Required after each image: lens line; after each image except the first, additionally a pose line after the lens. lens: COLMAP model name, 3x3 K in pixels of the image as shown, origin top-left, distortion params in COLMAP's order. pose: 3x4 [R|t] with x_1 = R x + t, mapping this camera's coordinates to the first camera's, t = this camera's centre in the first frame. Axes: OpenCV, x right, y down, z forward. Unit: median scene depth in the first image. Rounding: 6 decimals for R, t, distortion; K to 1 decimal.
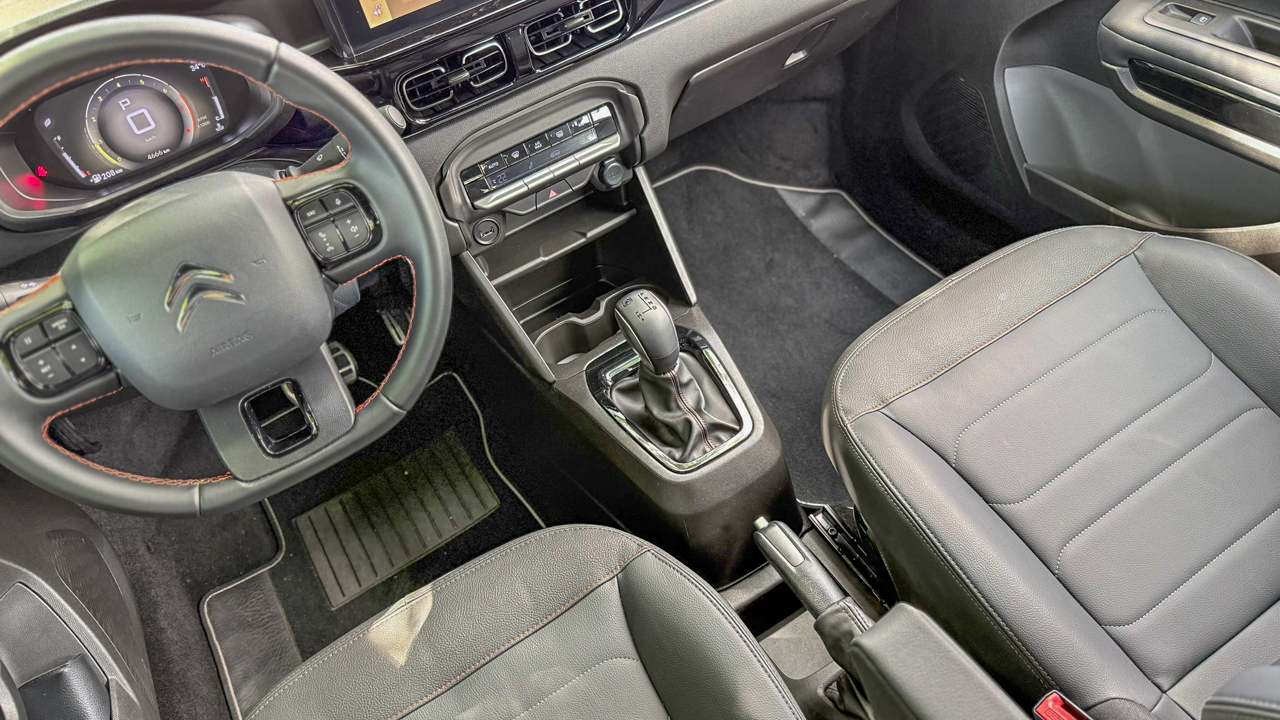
lens RADIAL K [[910.1, 0, 640.0], [0, 910.1, 360.0], [0, 0, 1]] dist [0.095524, -0.151866]
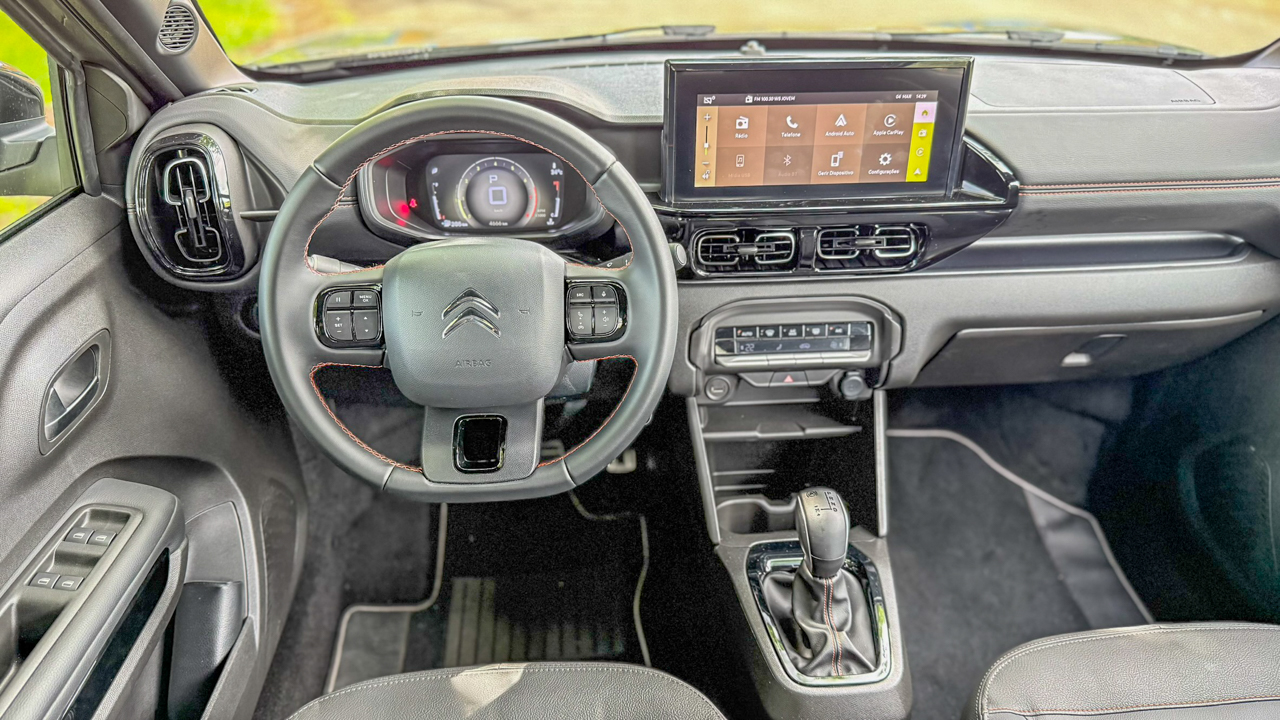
lens RADIAL K [[907.6, 0, 635.8], [0, 907.6, 357.3], [0, 0, 1]] dist [0.155811, -0.326464]
pose [[0.880004, 0.361469, -0.308111, 0.069253], [-0.426882, 0.886333, -0.179402, 0.065425], [0.208241, 0.289402, 0.934282, -0.041207]]
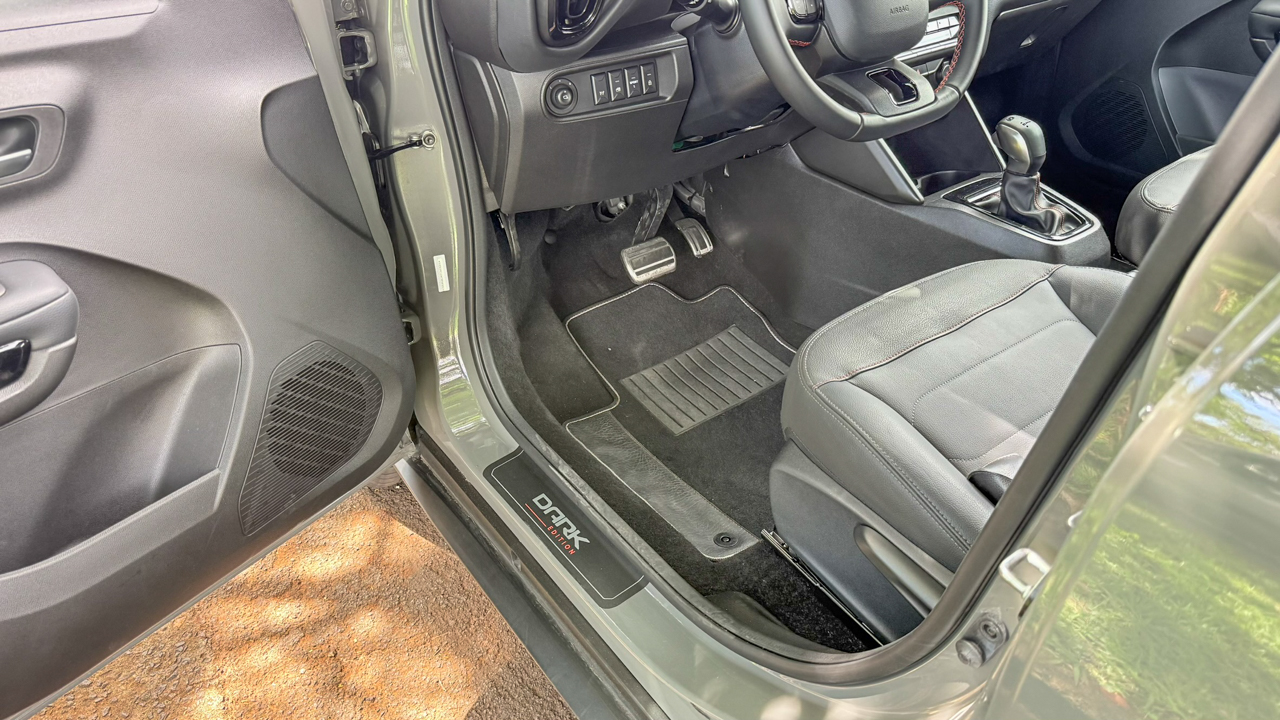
lens RADIAL K [[907.6, 0, 635.8], [0, 907.6, 357.3], [0, 0, 1]] dist [0.155811, -0.326464]
pose [[0.991807, 0.050221, 0.117457, -0.694752], [-0.017175, 0.963556, -0.266956, 0.641579], [-0.126583, 0.262751, 0.956524, -0.172781]]
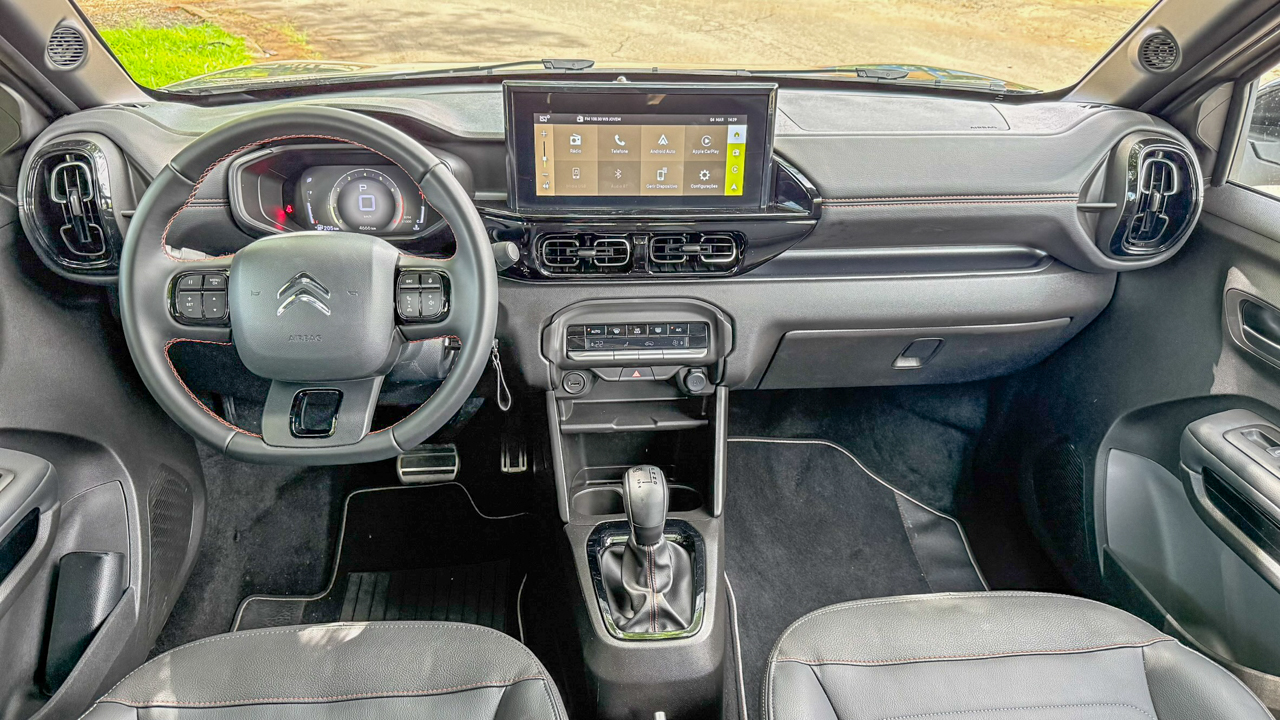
lens RADIAL K [[910.1, 0, 640.0], [0, 910.1, 360.0], [0, 0, 1]] dist [0.095524, -0.151866]
pose [[0.882101, 0.354583, -0.310111, 0.279246], [-0.431386, 0.872506, -0.229434, 0.072164], [0.189220, 0.336162, 0.922600, -0.090838]]
